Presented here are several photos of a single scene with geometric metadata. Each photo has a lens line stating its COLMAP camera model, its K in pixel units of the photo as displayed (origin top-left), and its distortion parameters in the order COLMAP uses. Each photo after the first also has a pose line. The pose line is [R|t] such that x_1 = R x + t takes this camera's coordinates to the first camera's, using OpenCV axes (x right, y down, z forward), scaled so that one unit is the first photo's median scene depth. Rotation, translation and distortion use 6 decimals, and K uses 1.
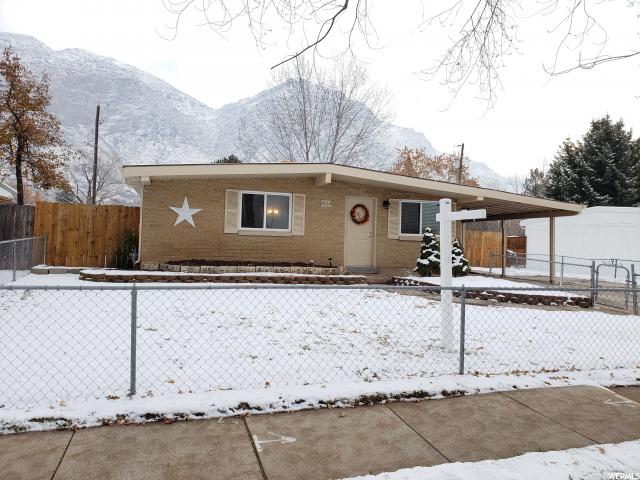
lens RADIAL K [[480.7, 0, 317.9], [0, 480.7, 230.7], [0, 0, 1]] dist [0.111124, -0.212656]
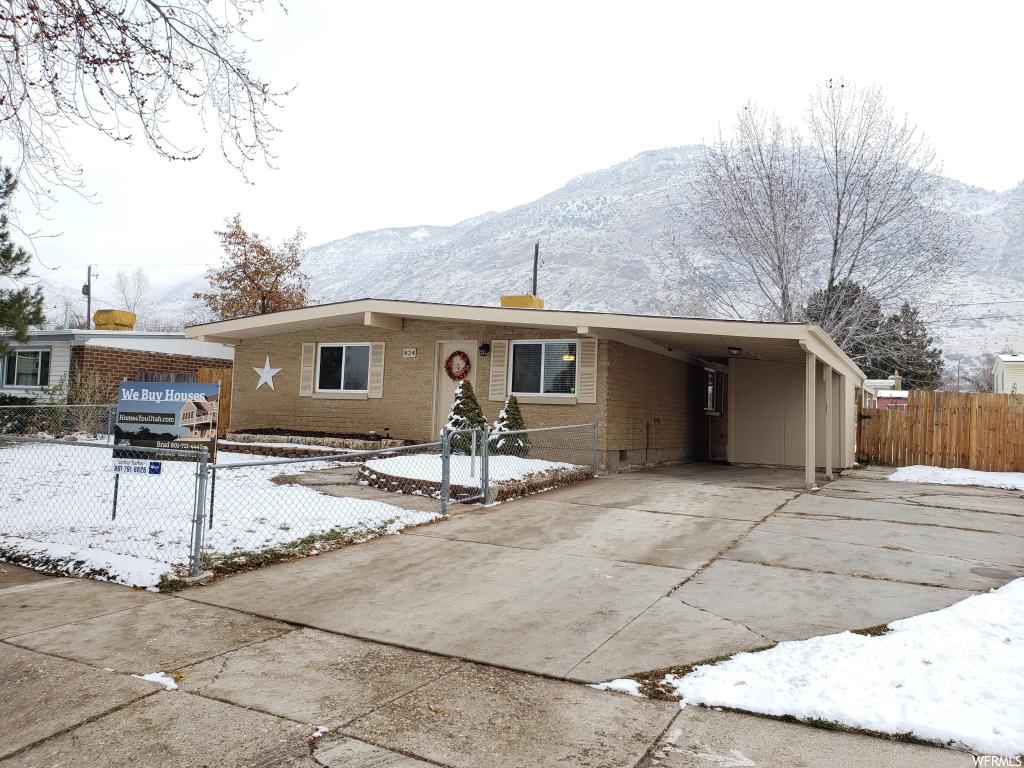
lens RADIAL K [[769.0, 0, 508.6], [0, 769.0, 369.2], [0, 0, 1]] dist [0.111124, -0.212656]
pose [[0.748016, -0.046188, -0.662071, 0.911703], [0.005396, 0.997966, -0.063524, 0.042395], [0.663659, 0.043944, 0.746744, 0.245283]]
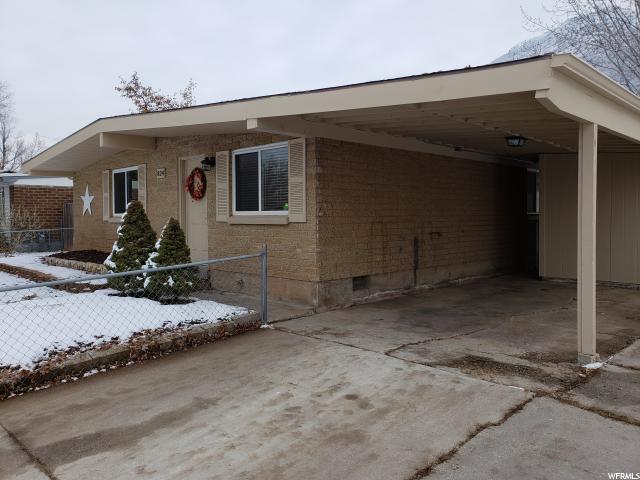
lens RADIAL K [[480.7, 0, 317.9], [0, 480.7, 230.7], [0, 0, 1]] dist [0.111124, -0.212656]
pose [[0.514755, -0.007233, -0.857307, 0.751886], [0.045685, 0.998775, 0.019004, 0.023140], [0.856119, -0.048949, 0.514455, 0.848784]]
